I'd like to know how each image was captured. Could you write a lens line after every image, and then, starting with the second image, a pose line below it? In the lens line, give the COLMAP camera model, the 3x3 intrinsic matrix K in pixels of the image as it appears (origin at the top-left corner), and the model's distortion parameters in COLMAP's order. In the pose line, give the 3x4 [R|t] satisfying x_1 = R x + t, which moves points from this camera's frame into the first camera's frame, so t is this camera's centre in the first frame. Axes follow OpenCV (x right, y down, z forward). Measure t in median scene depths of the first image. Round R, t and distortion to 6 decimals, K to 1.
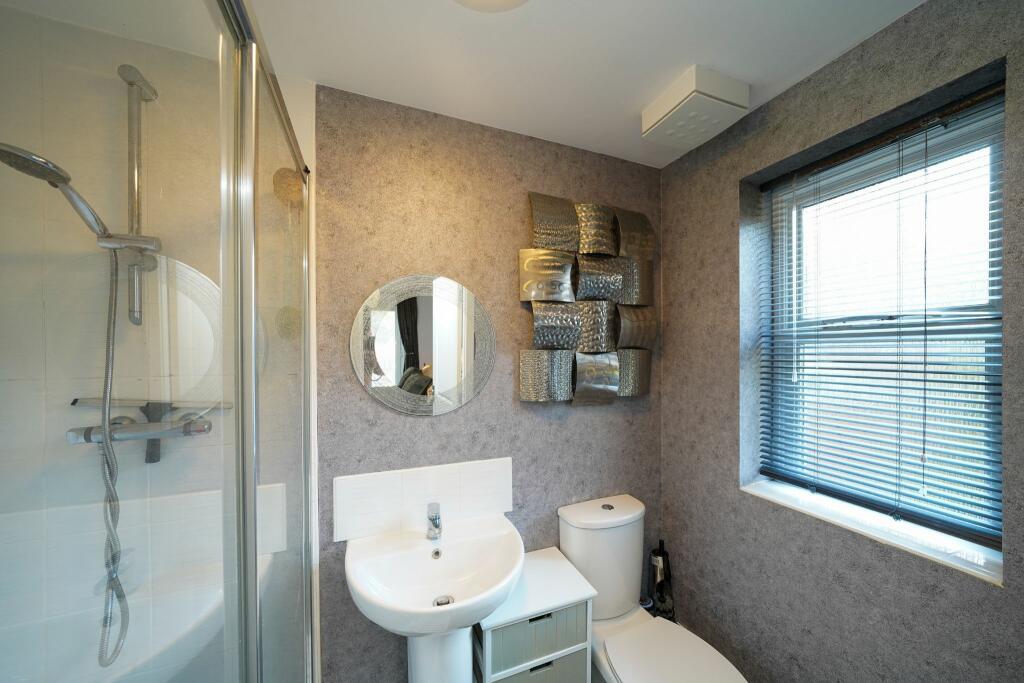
lens RADIAL K [[358.9, 0, 510.0], [0, 358.9, 348.6], [0, 0, 1]] dist [-0.000151, -0.000001]
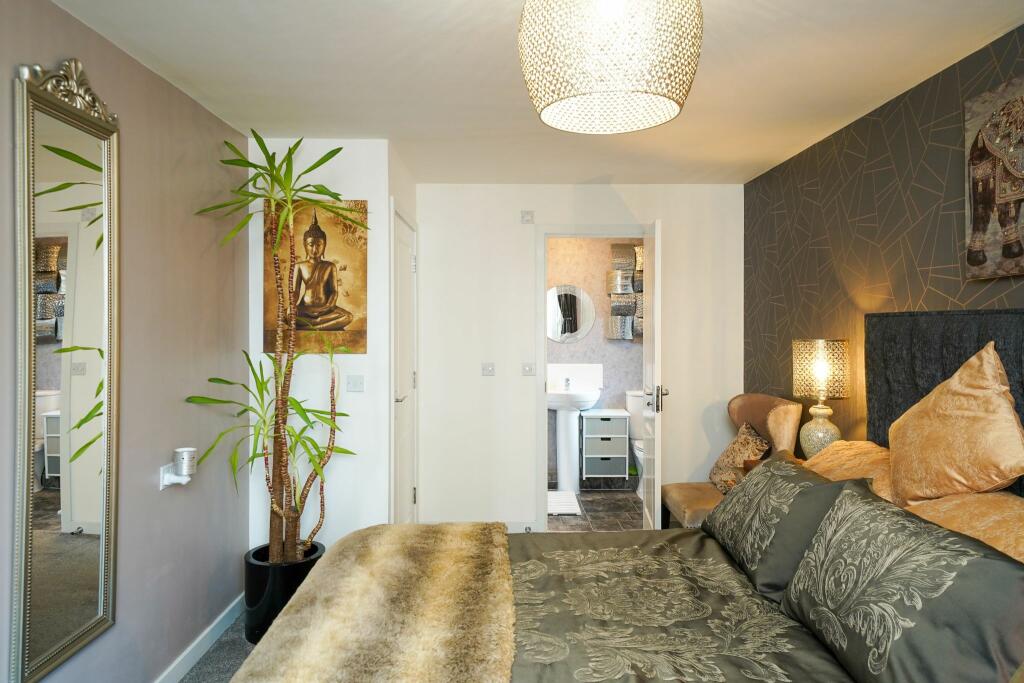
lens RADIAL K [[665.3, 0, 512.0], [0, 665.3, 335.5], [0, 0, 1]] dist [0.010960, 0.001148]
pose [[0.932683, 0.012468, -0.360480, 0.957122], [-0.007474, 0.999856, 0.015243, 0.067251], [0.360618, -0.011522, 0.932642, -3.018821]]
